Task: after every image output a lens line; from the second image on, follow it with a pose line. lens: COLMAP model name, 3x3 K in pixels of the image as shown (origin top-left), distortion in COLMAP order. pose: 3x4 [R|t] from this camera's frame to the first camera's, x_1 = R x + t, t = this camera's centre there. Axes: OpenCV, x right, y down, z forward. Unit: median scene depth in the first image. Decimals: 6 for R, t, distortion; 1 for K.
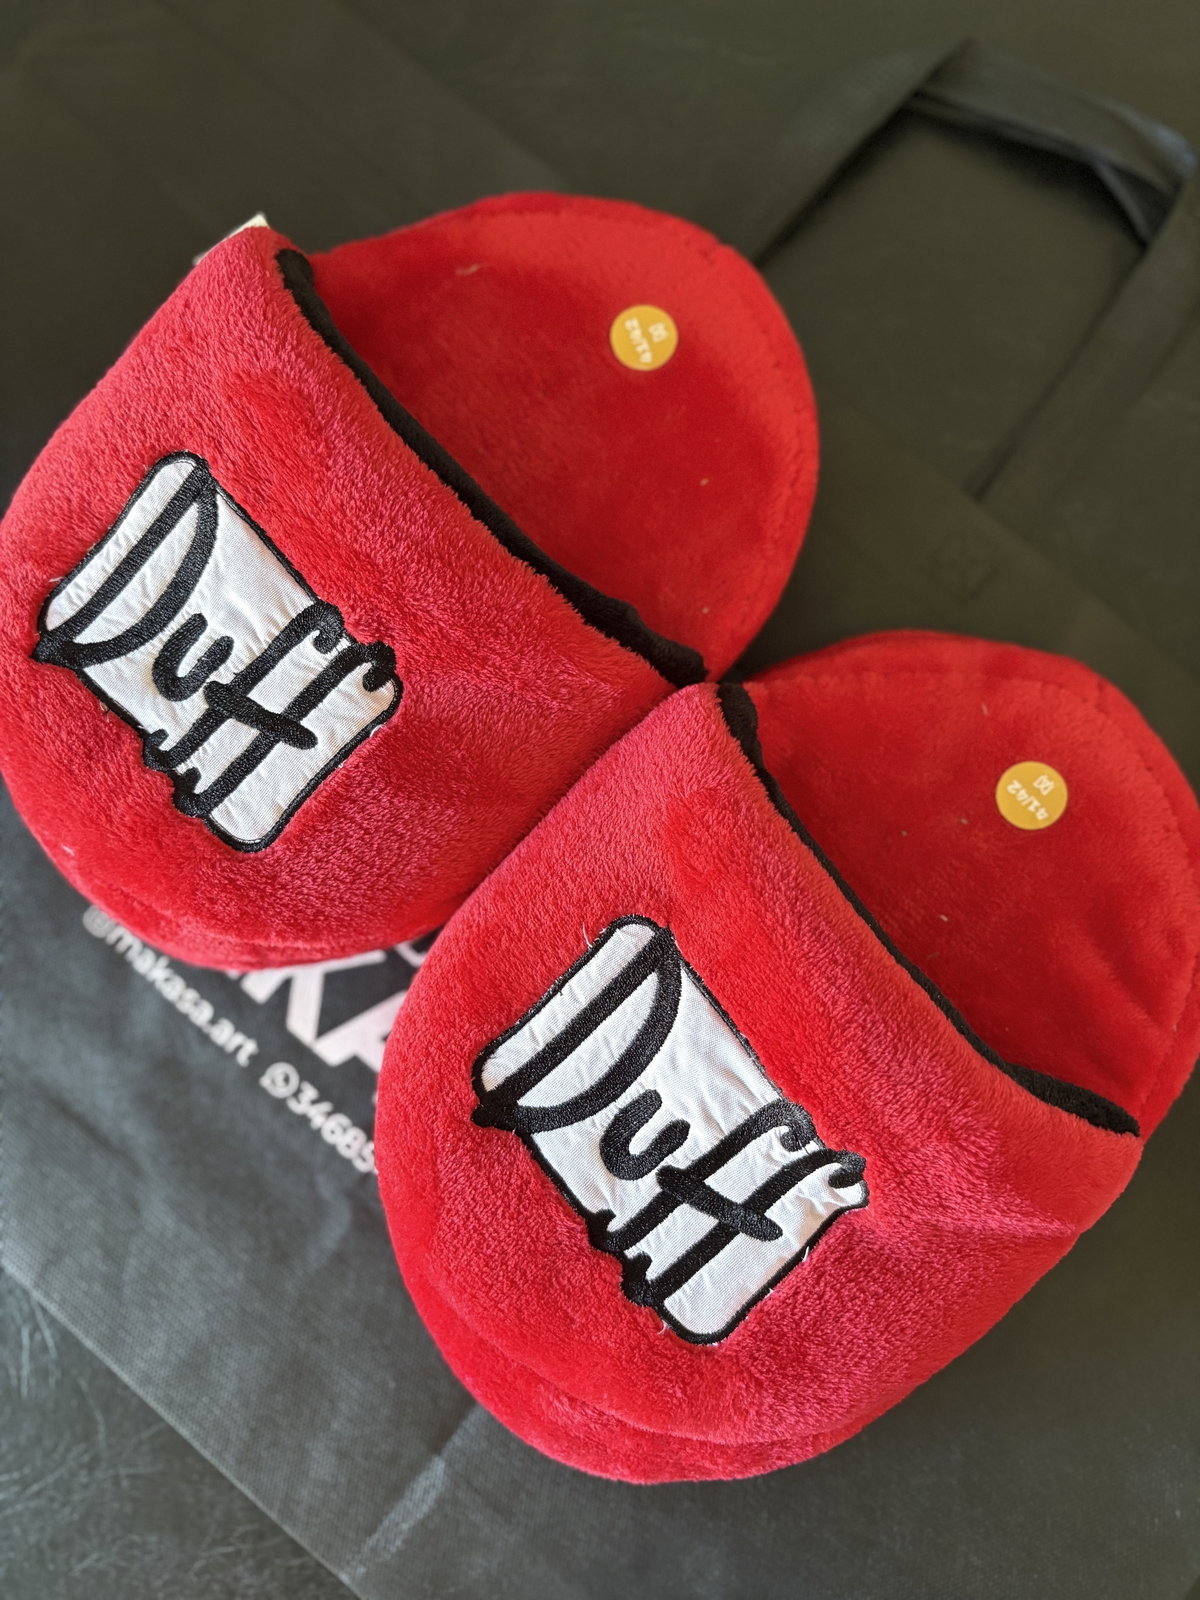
lens RADIAL K [[1221.8, 0, 599.4], [0, 1221.8, 807.8], [0, 0, 1]] dist [0.009687, -0.017491]
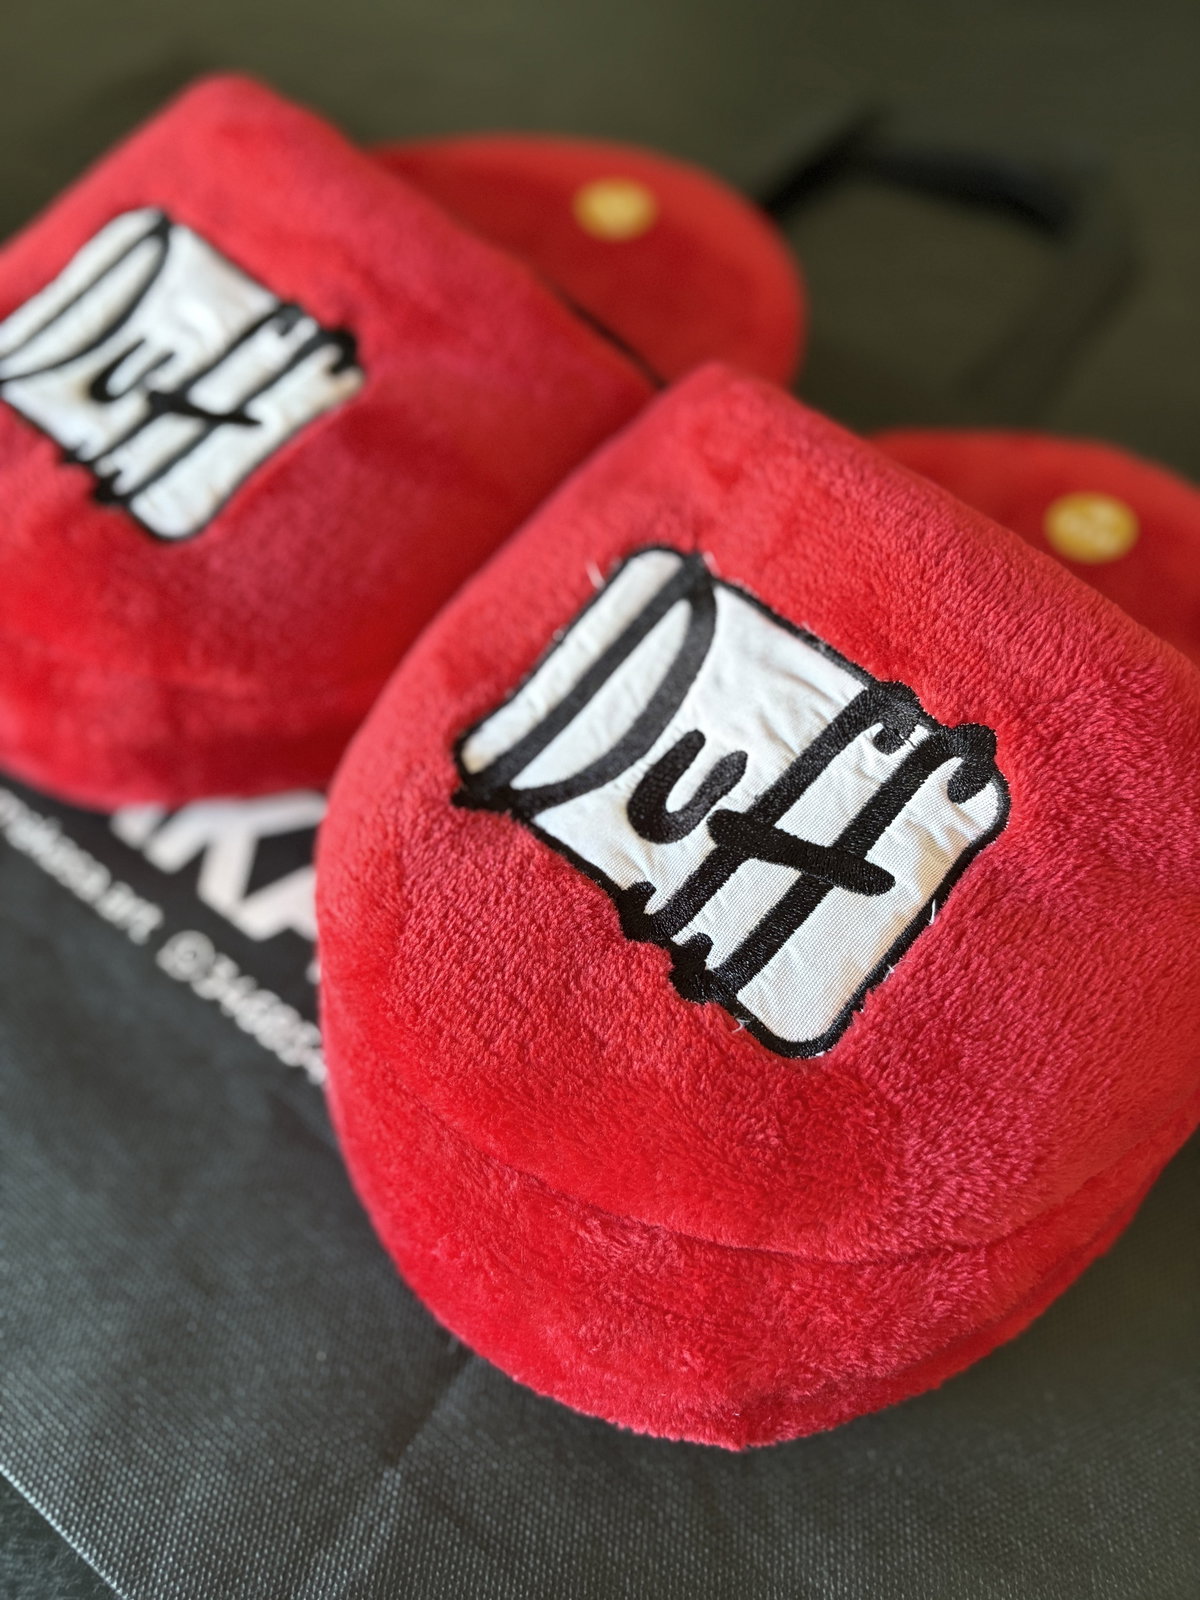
lens RADIAL K [[1230.0, 0, 598.7], [0, 1230.0, 810.8], [0, 0, 1]] dist [0.001107, -0.003052]
pose [[0.998279, -0.036987, 0.045506, -0.050219], [0.052851, 0.903705, -0.424880, 0.588396], [-0.025409, 0.426554, 0.904105, 0.338285]]
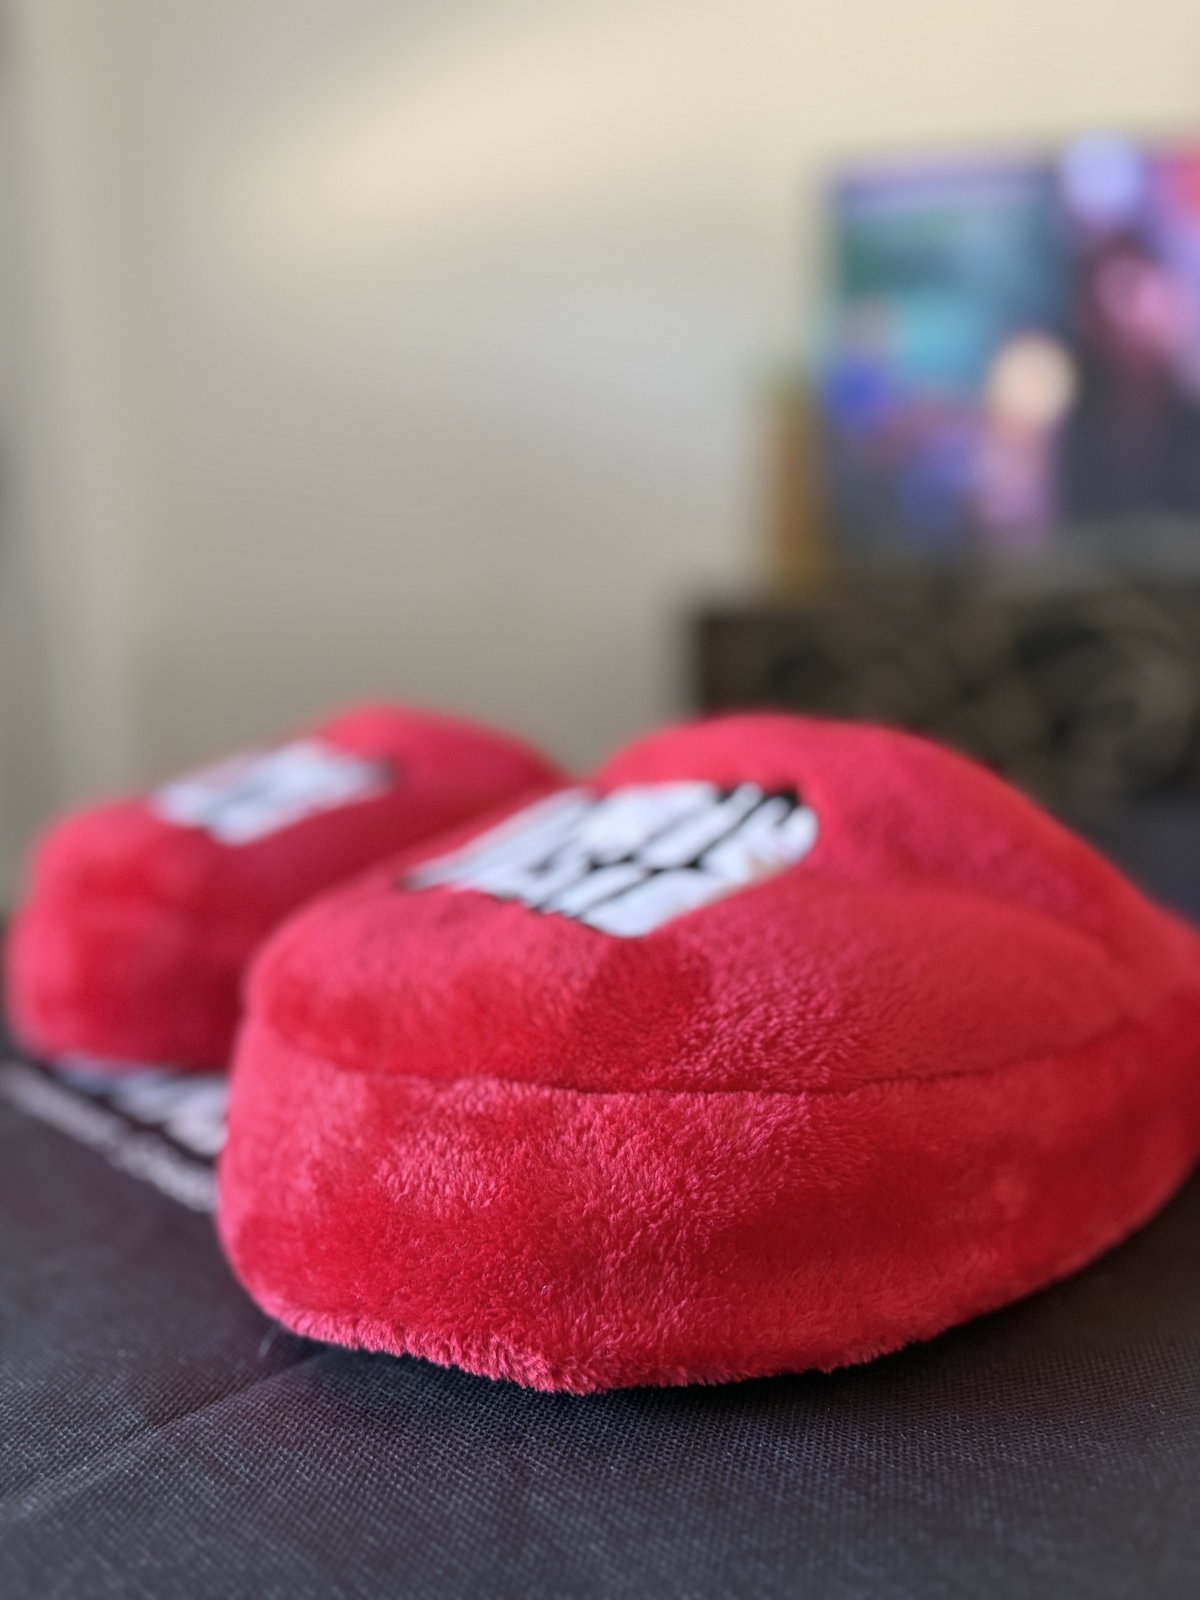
lens RADIAL K [[1221.8, 0, 599.4], [0, 1221.8, 807.8], [0, 0, 1]] dist [0.009687, -0.017491]
pose [[0.997645, -0.016609, -0.066545, 0.116267], [-0.058989, 0.287207, -0.956050, 1.112154], [0.034991, 0.957724, 0.285551, 0.701617]]
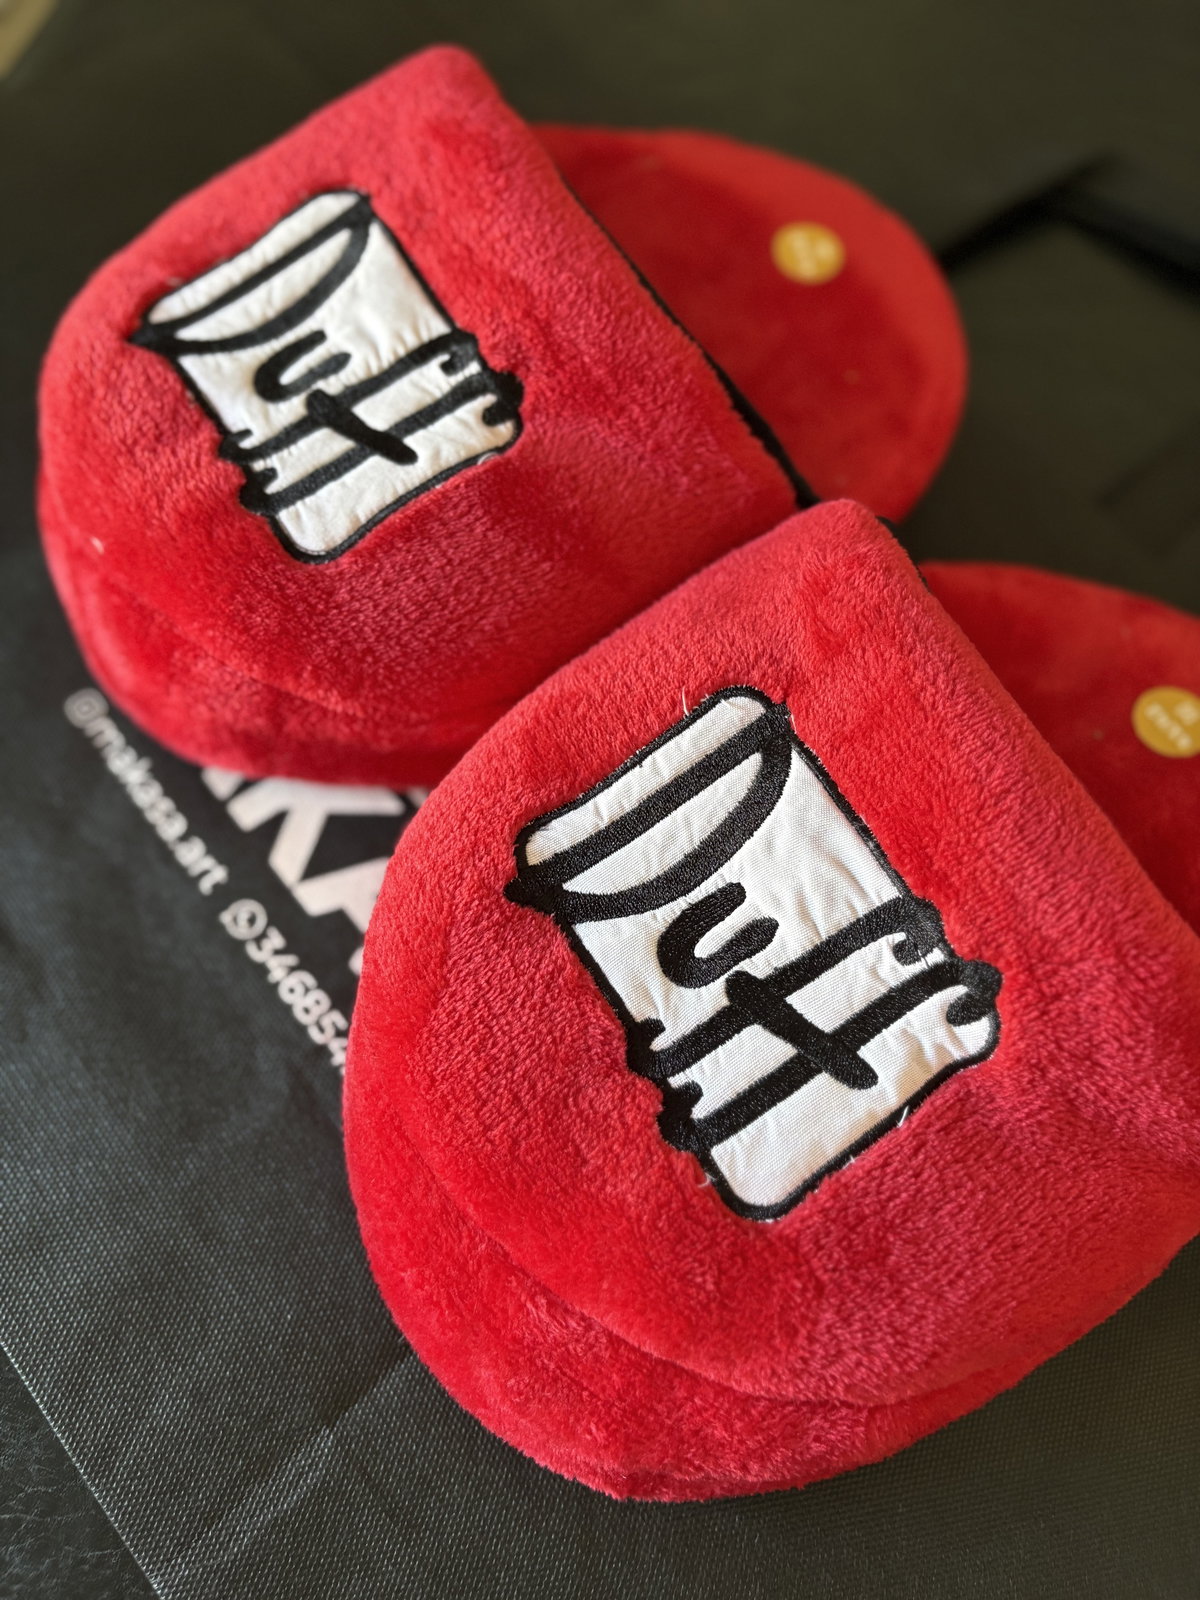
lens RADIAL K [[1235.5, 0, 600.0], [0, 1235.5, 800.0], [0, 0, 1]] dist [-0.023220, 0.061491]
pose [[0.980569, 0.195667, 0.014120, -0.066925], [-0.182390, 0.935801, -0.301680, 0.438547], [-0.072243, 0.293242, 0.953305, 0.210148]]
